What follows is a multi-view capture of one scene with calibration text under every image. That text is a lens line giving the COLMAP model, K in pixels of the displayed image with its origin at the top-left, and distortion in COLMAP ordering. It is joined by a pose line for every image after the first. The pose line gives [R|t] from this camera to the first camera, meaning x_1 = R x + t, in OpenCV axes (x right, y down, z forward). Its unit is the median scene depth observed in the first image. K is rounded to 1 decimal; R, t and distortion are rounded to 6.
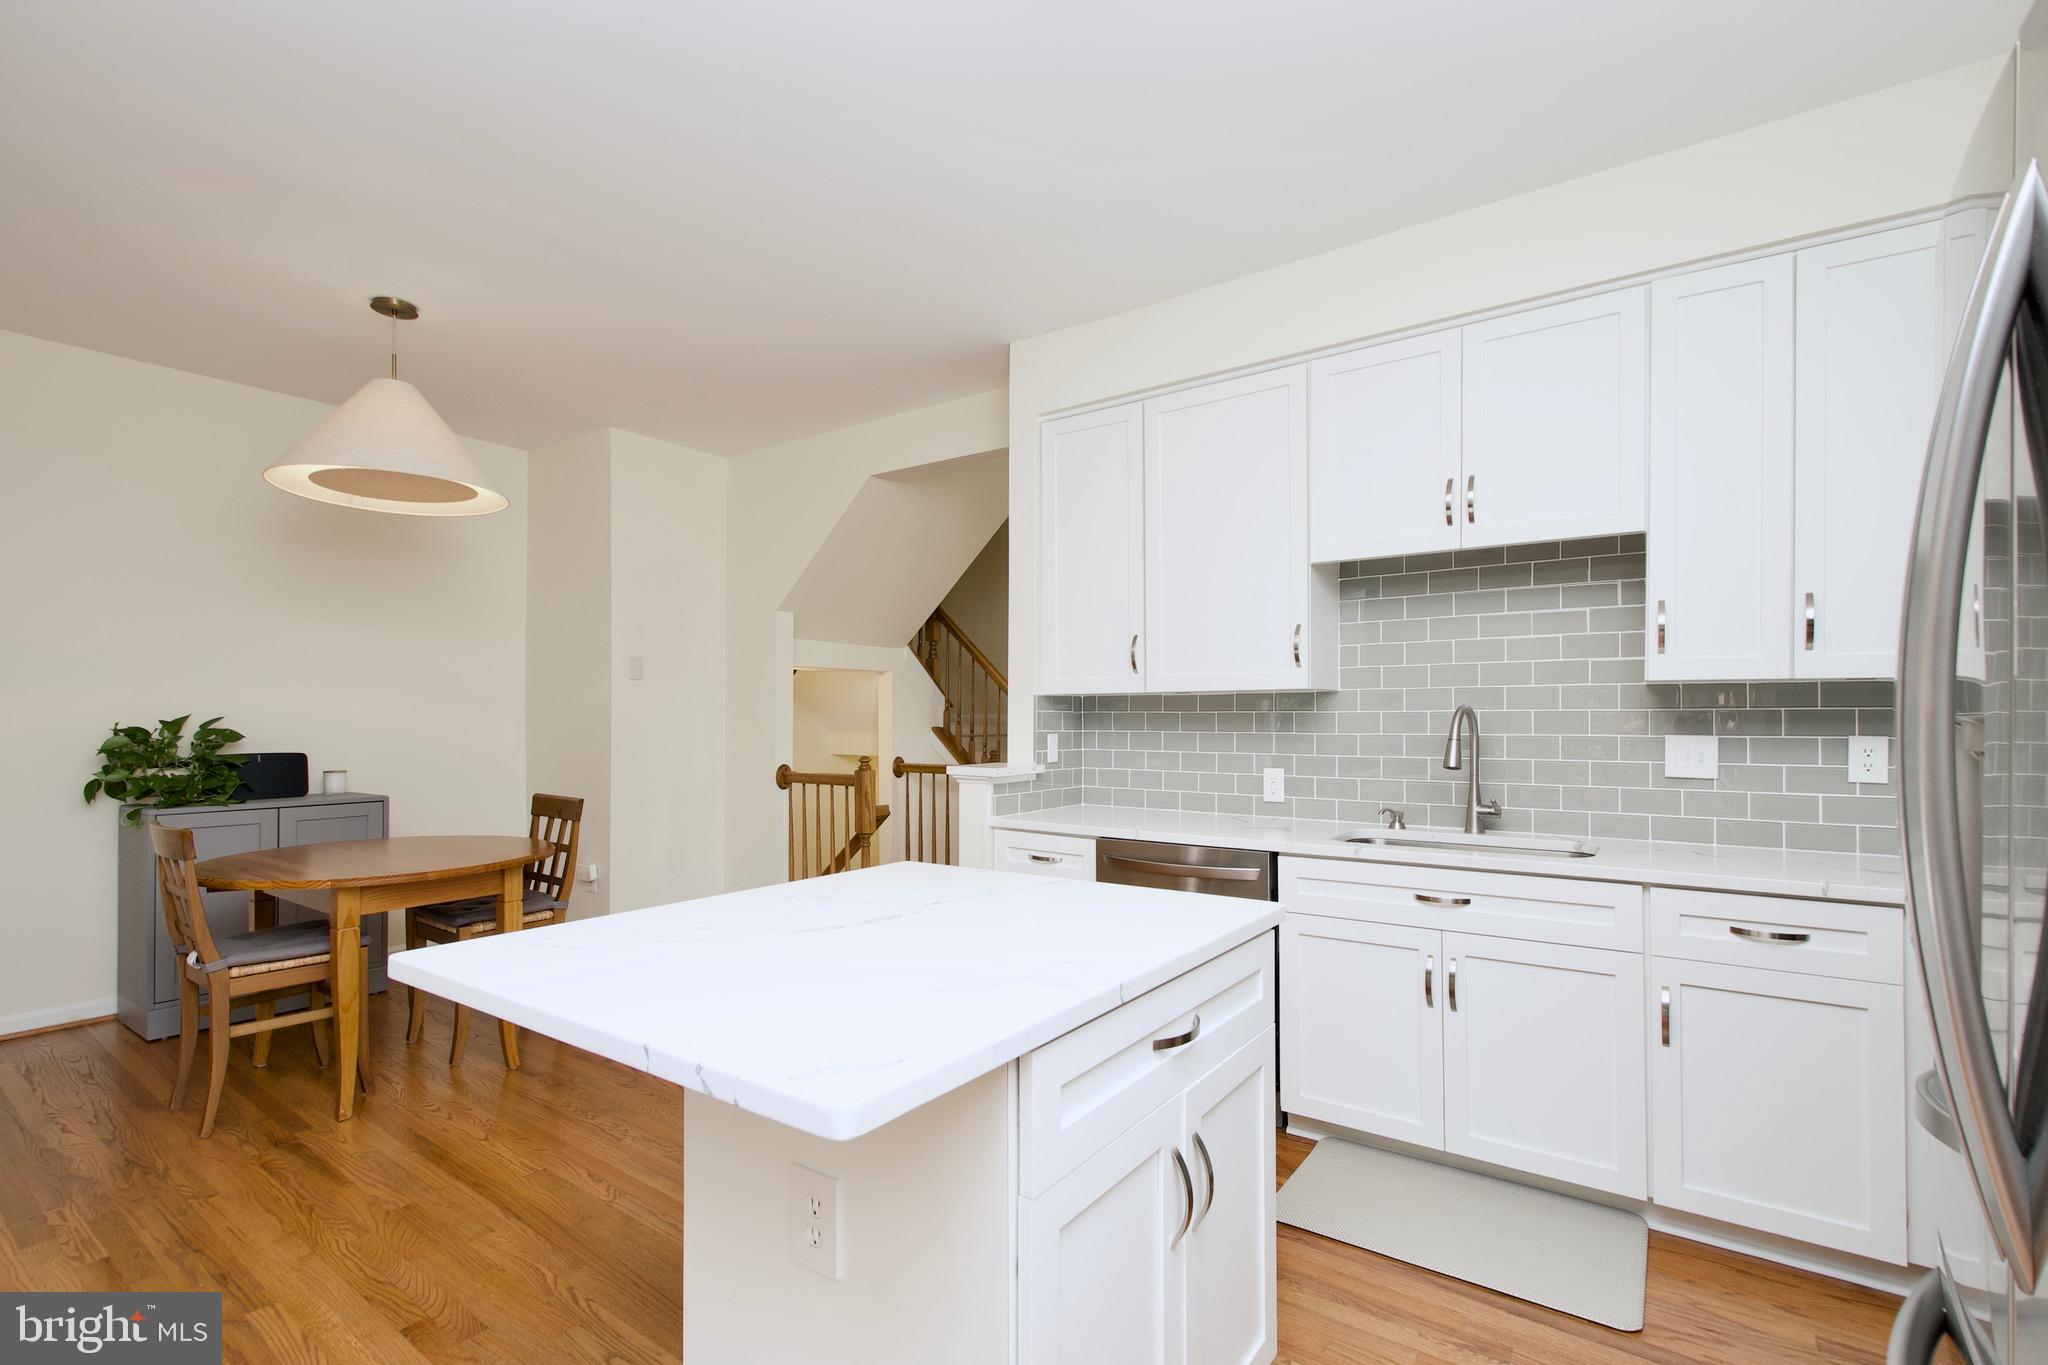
lens RADIAL K [[914.1, 0, 1041.8], [0, 914.1, 712.7], [0, 0, 1]] dist [0.012762, -0.006096]
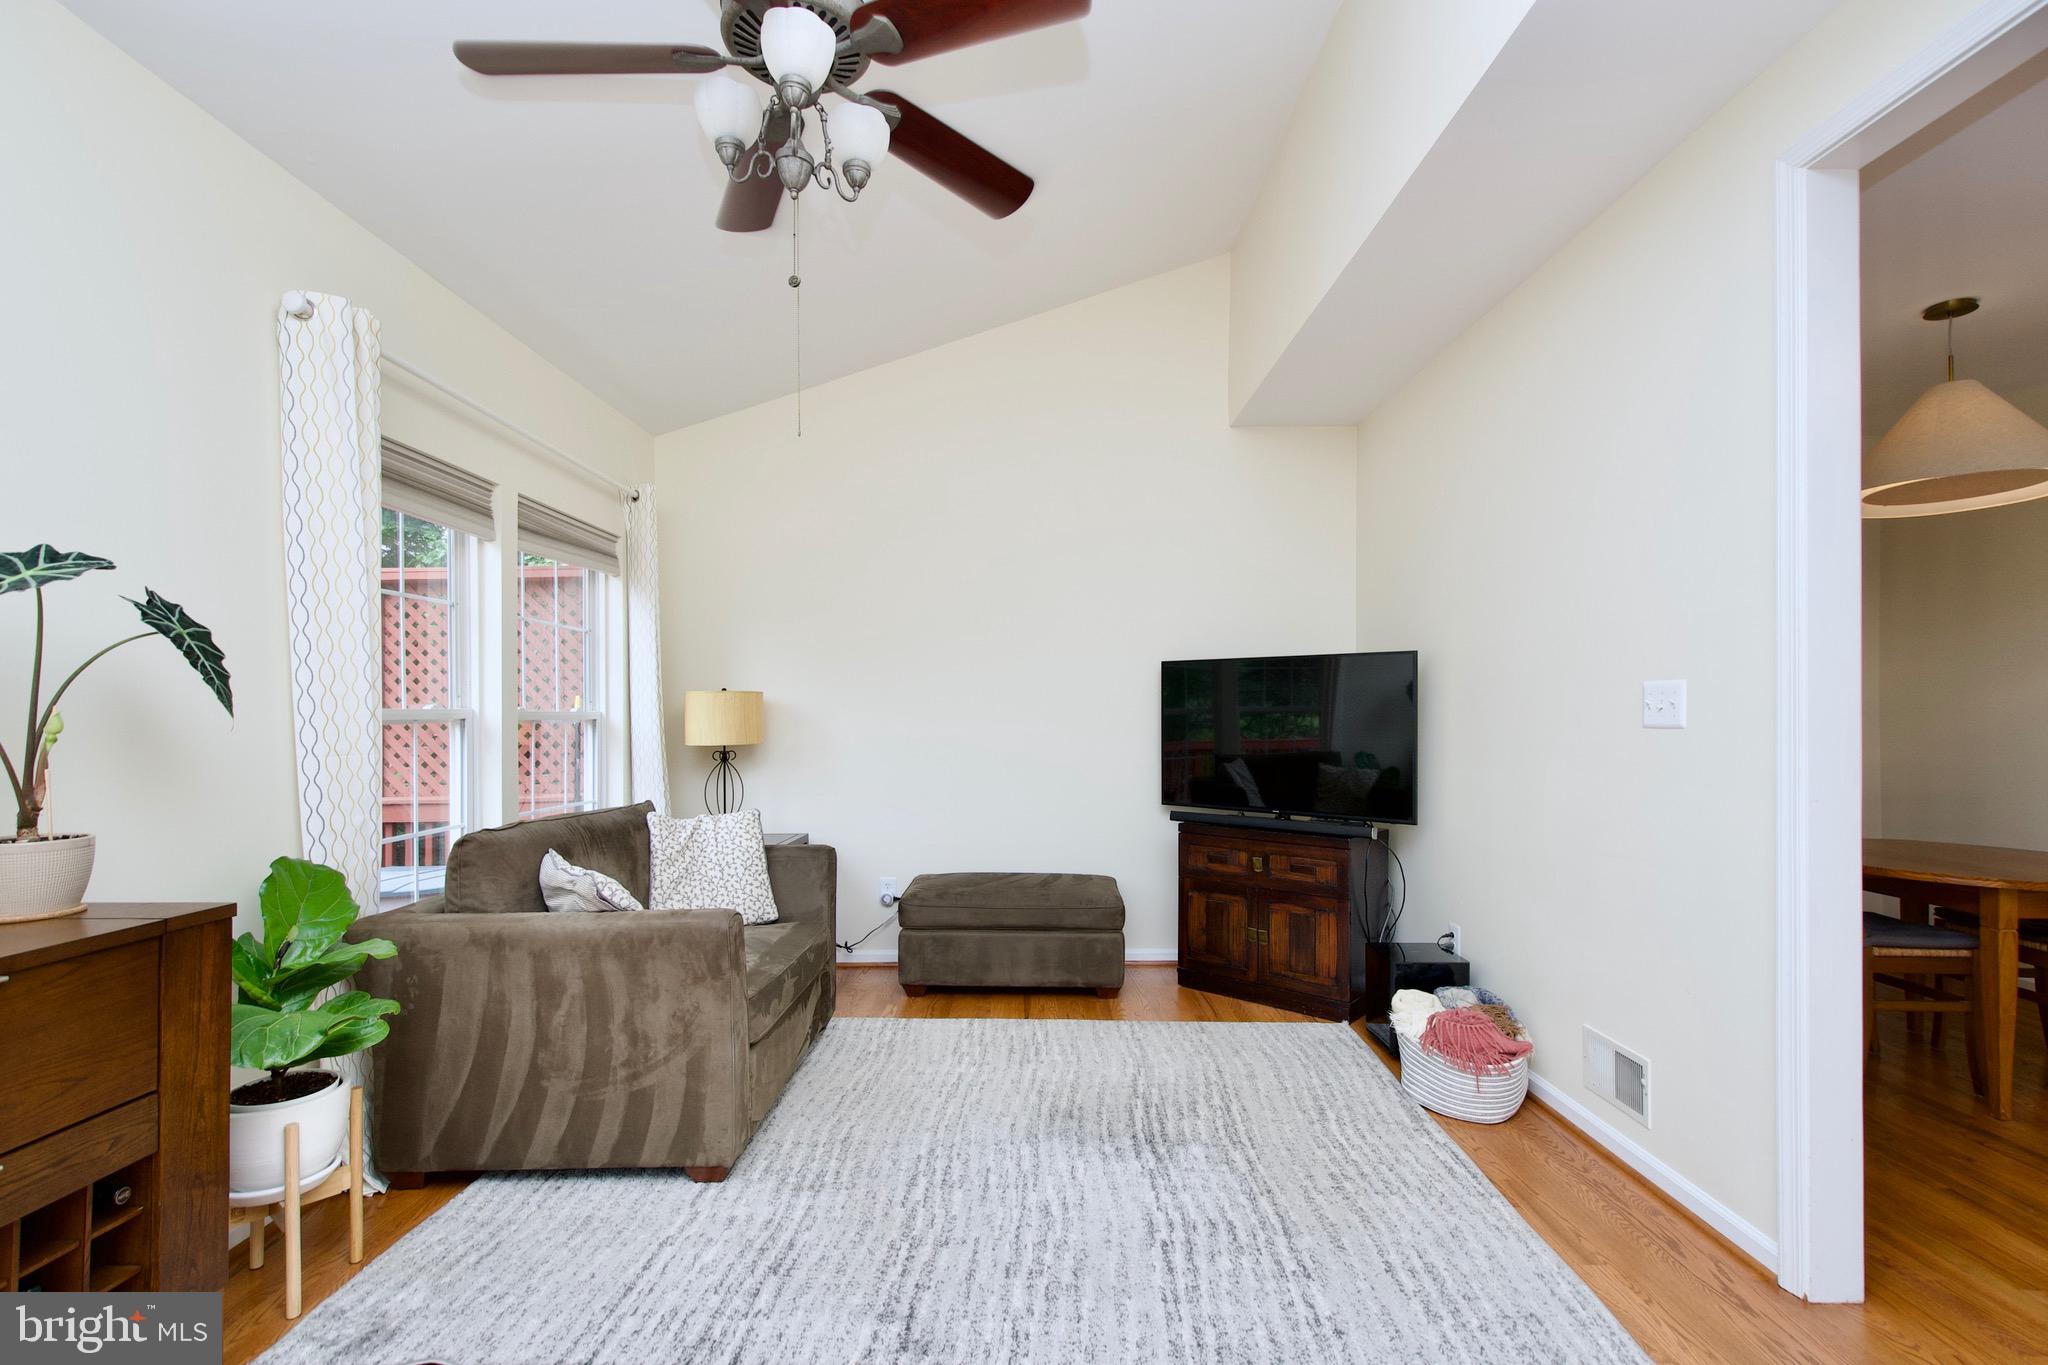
lens RADIAL K [[914.1, 0, 1039.6], [0, 914.1, 711.0], [0, 0, 1]] dist [0.012762, -0.006096]
pose [[0.592264, -0.006290, -0.805720, -0.484731], [0.002563, 0.999979, -0.005922, -0.000532], [0.805740, 0.001442, 0.592267, -0.381975]]
